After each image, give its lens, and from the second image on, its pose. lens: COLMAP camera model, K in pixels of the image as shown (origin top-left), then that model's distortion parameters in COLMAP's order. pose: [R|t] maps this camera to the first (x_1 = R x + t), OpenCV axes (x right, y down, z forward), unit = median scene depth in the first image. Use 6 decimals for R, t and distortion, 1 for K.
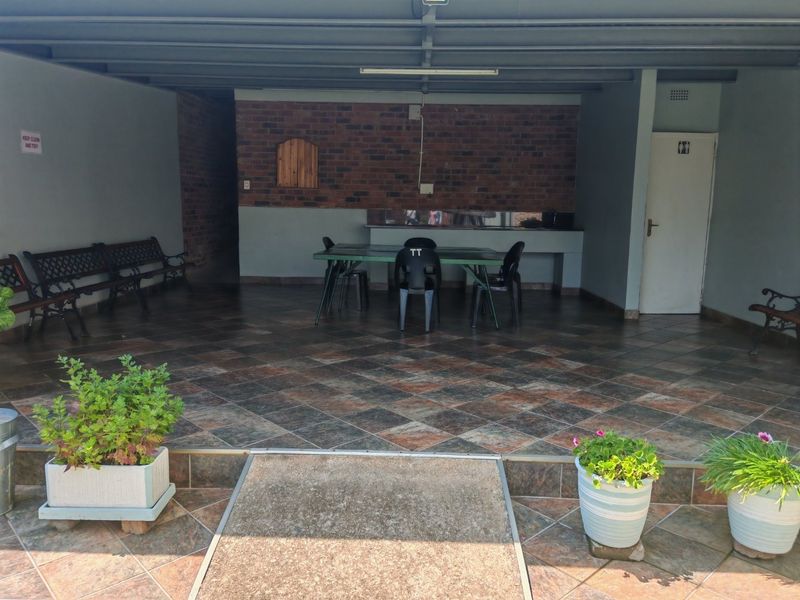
lens RADIAL K [[630.8, 0, 399.5], [0, 630.8, 297.7], [0, 0, 1]] dist [0.081945, -0.061960]
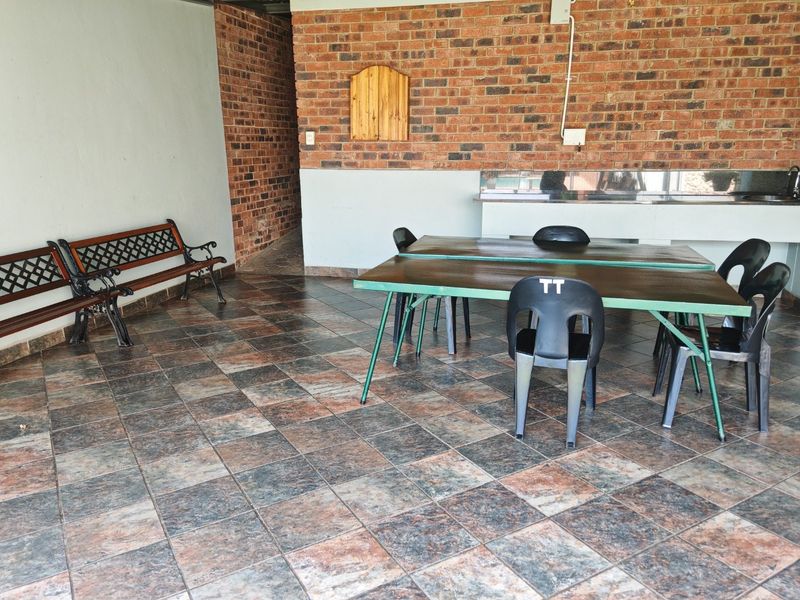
lens RADIAL K [[630.8, 0, 401.4], [0, 630.8, 303.6], [0, 0, 1]] dist [0.081945, -0.061960]
pose [[0.978644, 0.030402, -0.203303, 0.007773], [-0.010171, 0.994953, 0.099827, -0.067227], [0.205312, -0.095627, 0.974014, 0.321308]]
